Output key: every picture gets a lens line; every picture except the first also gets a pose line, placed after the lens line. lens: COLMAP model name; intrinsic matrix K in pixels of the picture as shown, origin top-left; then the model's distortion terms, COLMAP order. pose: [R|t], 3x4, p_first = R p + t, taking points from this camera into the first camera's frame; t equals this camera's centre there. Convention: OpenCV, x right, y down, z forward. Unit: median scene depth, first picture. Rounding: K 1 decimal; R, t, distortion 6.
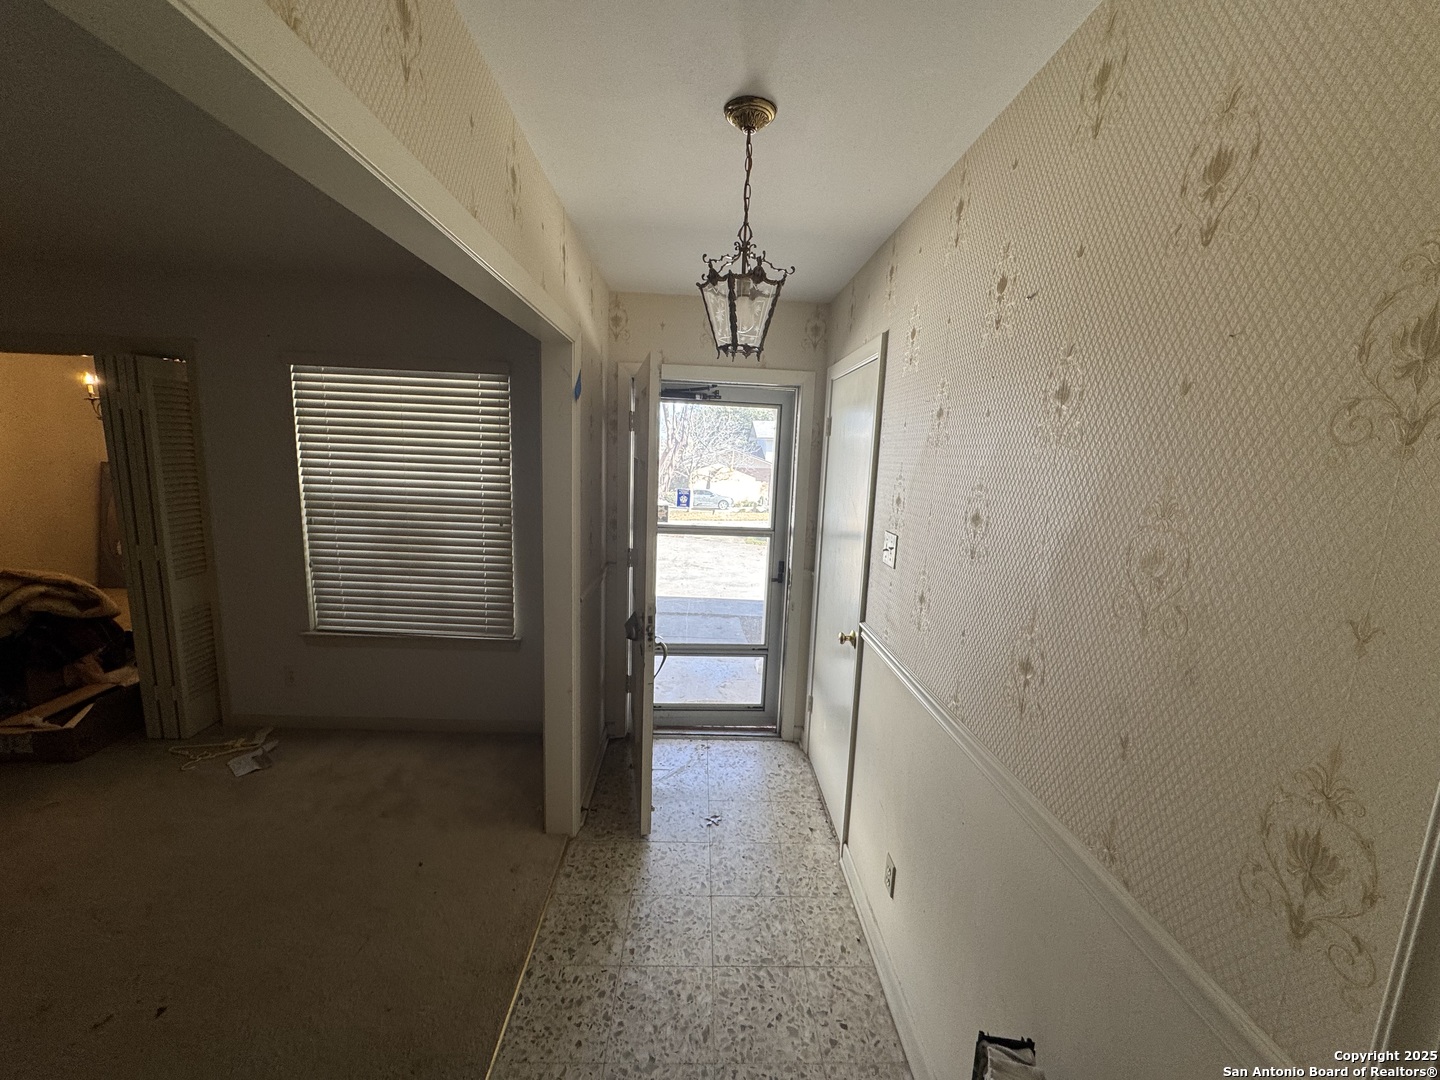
lens RADIAL K [[578.7, 0, 720.8], [0, 578.7, 542.7], [0, 0, 1]] dist [-0.013354, 0.000827]
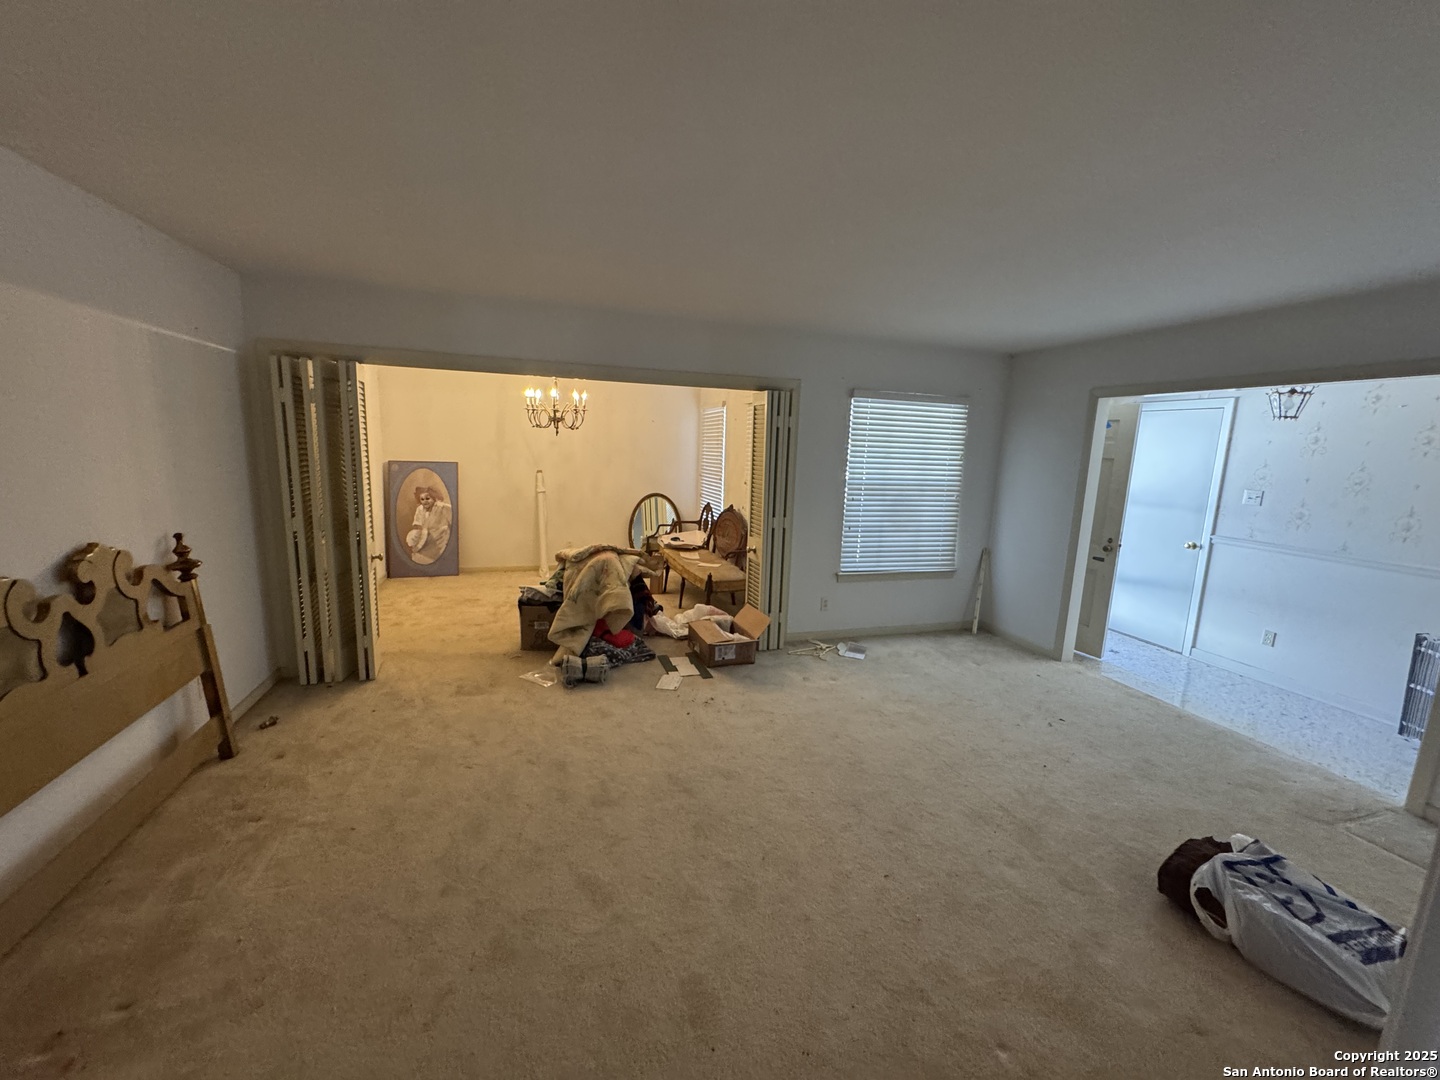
lens RADIAL K [[578.7, 0, 716.4], [0, 578.7, 541.2], [0, 0, 1]] dist [-0.013354, 0.000827]
pose [[0.968824, -0.049108, 0.242836, -1.441617], [0.045433, 0.998753, 0.020715, 0.026270], [-0.243550, -0.009036, 0.969846, -0.407239]]
